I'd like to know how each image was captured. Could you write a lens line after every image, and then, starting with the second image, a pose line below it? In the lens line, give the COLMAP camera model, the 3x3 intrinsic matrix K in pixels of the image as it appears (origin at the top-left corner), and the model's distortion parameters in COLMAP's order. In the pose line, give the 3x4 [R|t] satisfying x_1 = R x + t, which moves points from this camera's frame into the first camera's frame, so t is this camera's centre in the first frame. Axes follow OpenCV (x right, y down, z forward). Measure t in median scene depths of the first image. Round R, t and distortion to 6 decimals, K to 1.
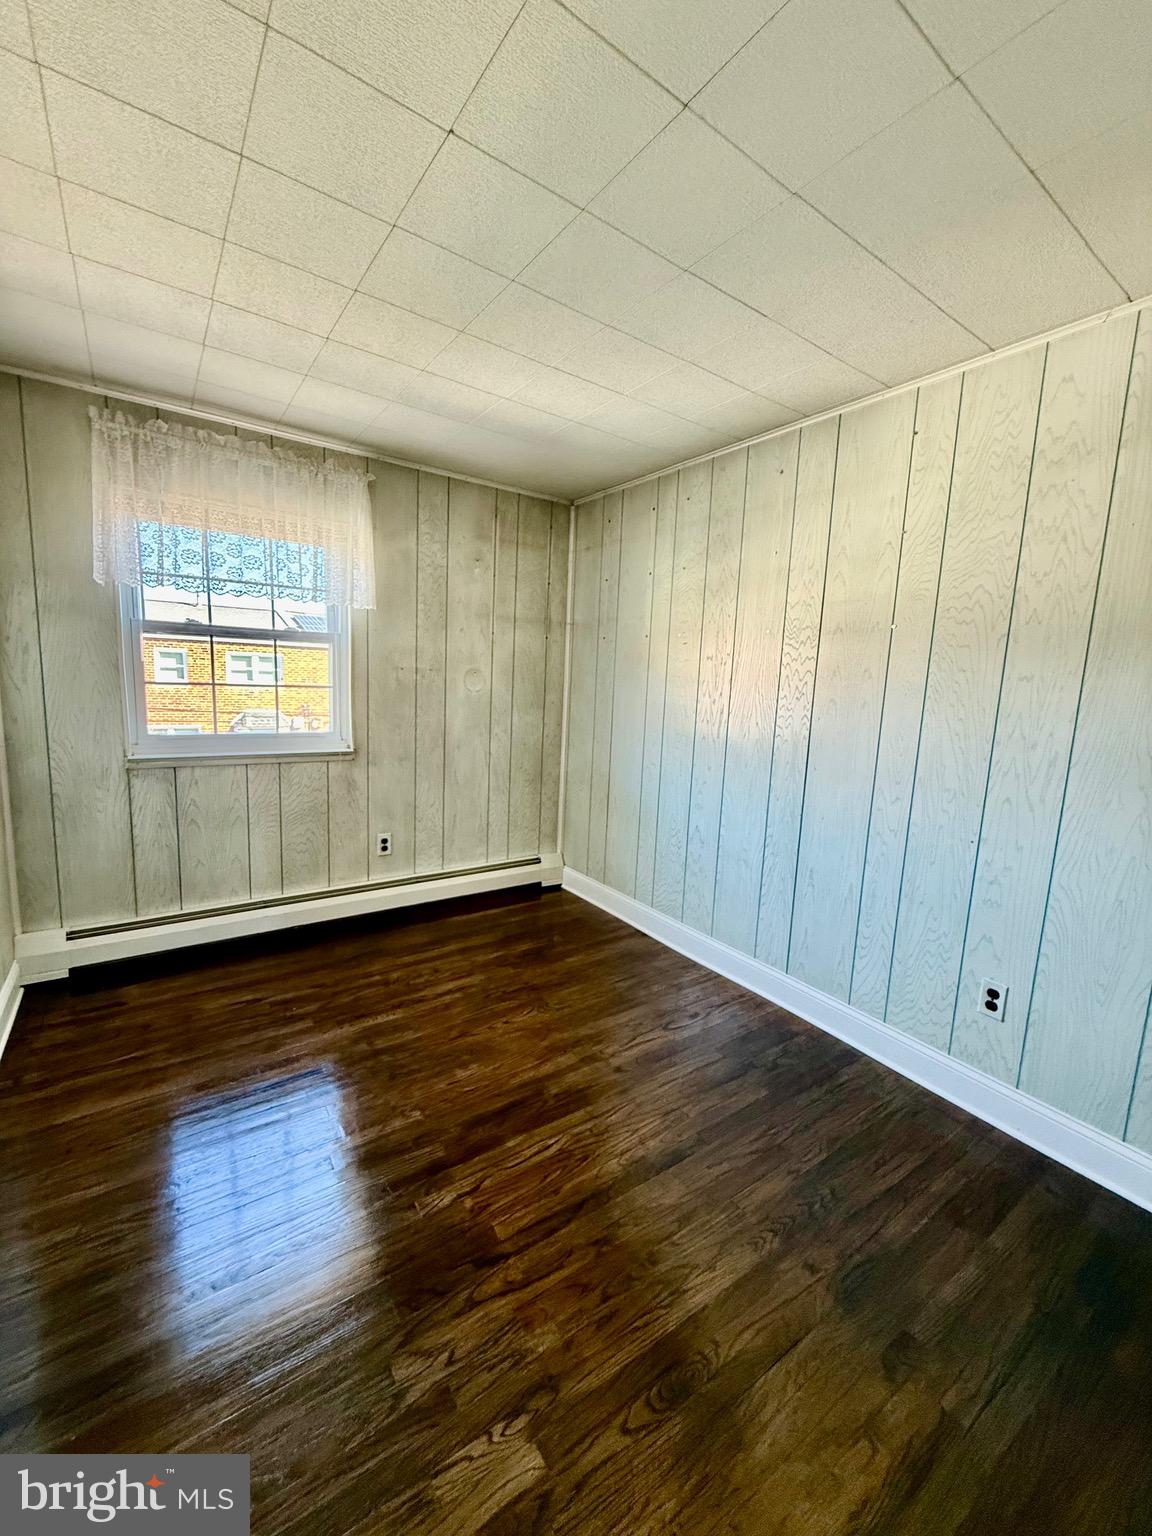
lens RADIAL K [[608.8, 0, 577.3], [0, 608.8, 762.1], [0, 0, 1]] dist [-0.003599, -0.000214]
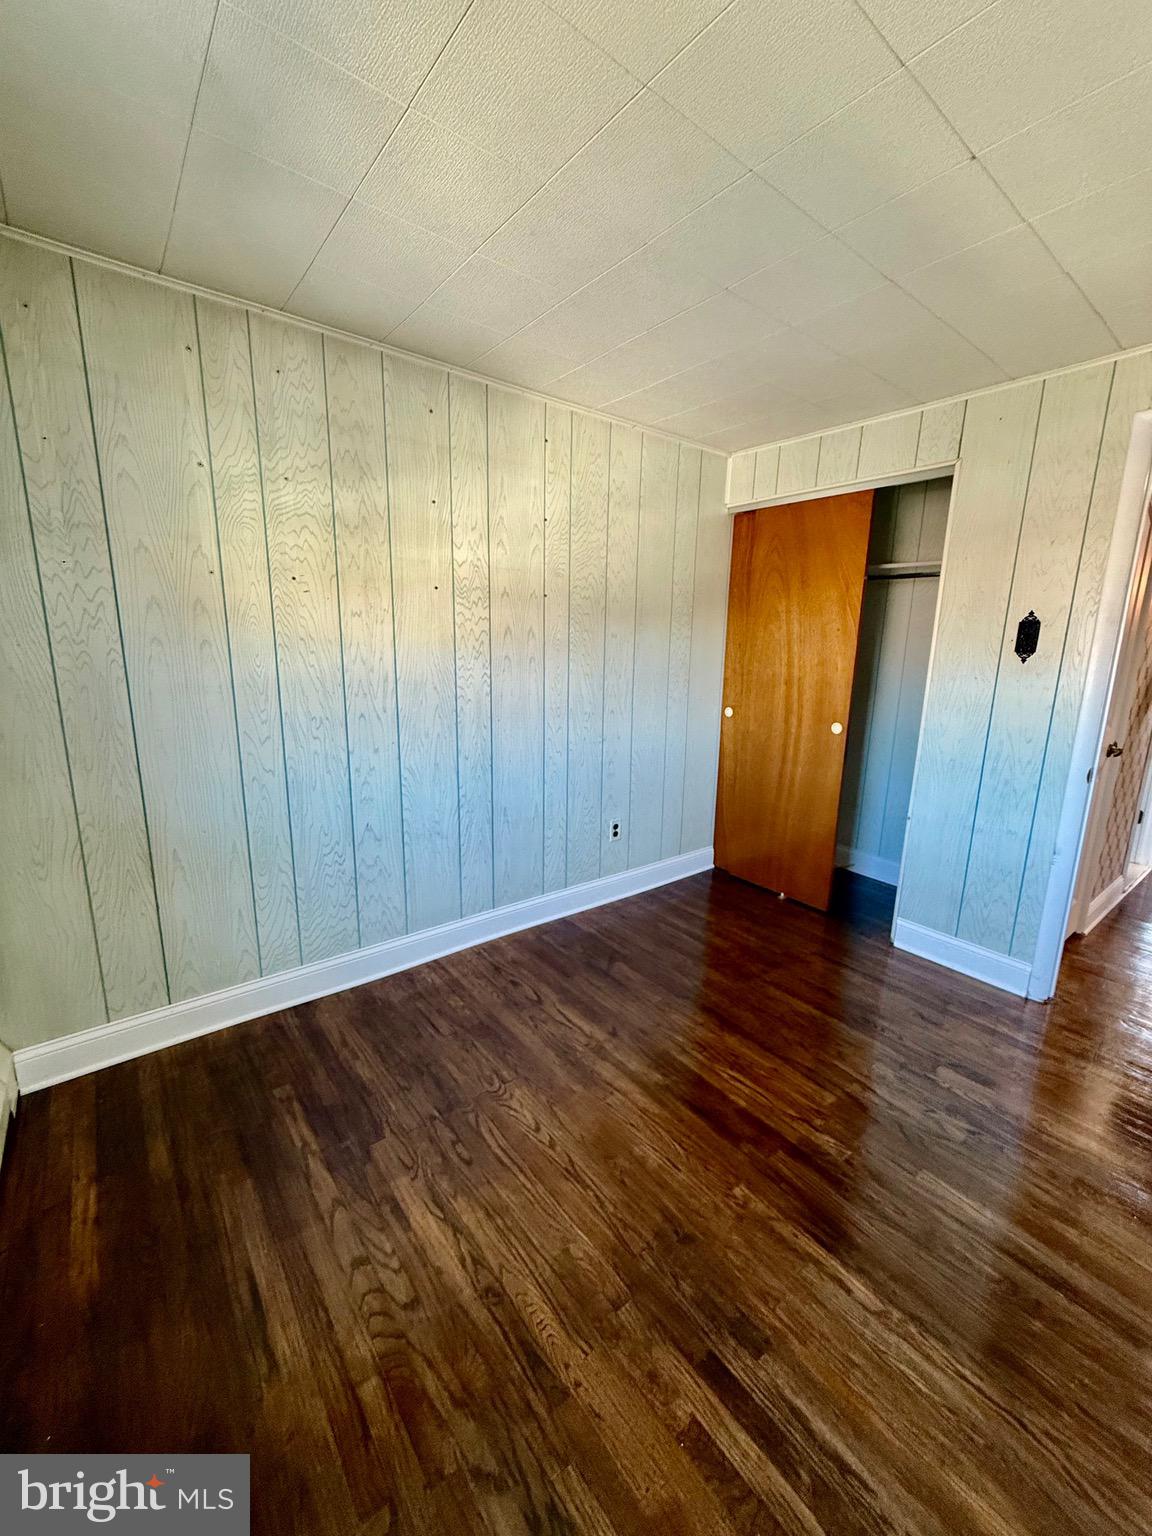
lens RADIAL K [[608.8, 0, 570.3], [0, 608.8, 763.6], [0, 0, 1]] dist [-0.003599, -0.000214]
pose [[-0.047415, -0.246130, 0.968076, -0.705178], [0.120594, 0.960667, 0.250152, -0.173943], [-0.991569, 0.128605, -0.015868, 0.892705]]
